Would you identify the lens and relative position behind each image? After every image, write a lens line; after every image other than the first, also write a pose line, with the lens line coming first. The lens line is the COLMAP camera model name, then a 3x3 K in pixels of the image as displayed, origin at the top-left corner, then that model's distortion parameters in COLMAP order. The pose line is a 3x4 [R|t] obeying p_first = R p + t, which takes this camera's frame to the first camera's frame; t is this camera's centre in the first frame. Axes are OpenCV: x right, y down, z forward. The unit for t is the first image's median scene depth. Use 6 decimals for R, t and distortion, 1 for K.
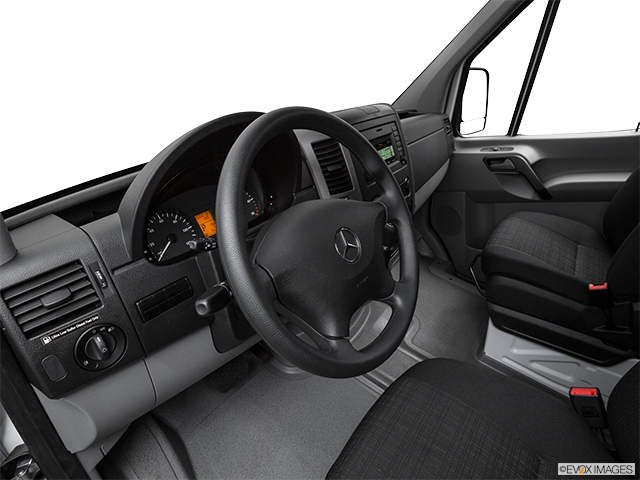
lens RADIAL K [[340.4, 0, 320.0], [0, 340.4, 240.0], [0, 0, 1]] dist [-0.052348, 0.000220]
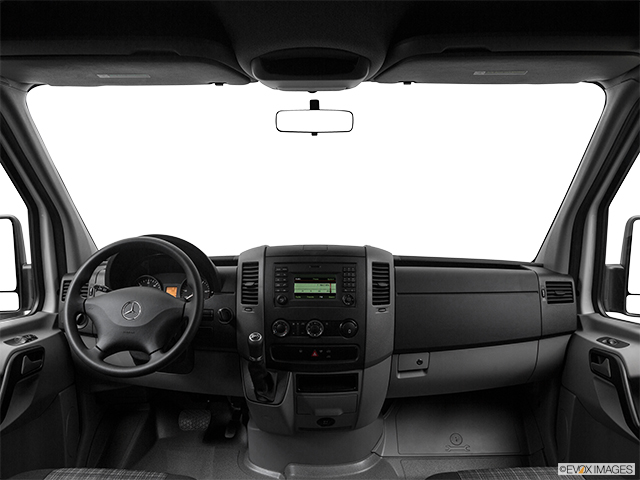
lens RADIAL K [[488.8, 0, 317.4], [0, 488.8, 237.8], [0, 0, 1]] dist [-0.127333, 0.074147]
pose [[0.581094, 0.134954, -0.802569, 0.924580], [-0.382053, 0.915972, -0.122599, -0.136080], [0.718586, 0.377865, 0.583826, 0.012526]]
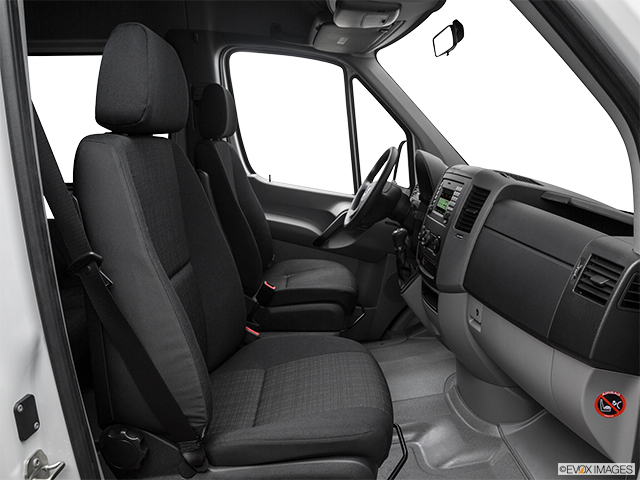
lens RADIAL K [[488.8, 0, 317.4], [0, 488.8, 237.8], [0, 0, 1]] dist [-0.127333, 0.074147]
pose [[-0.792776, 0.113630, -0.598827, 0.981803], [-0.293991, 0.789340, 0.538991, -0.593250], [0.533924, 0.603349, -0.592364, 1.169391]]
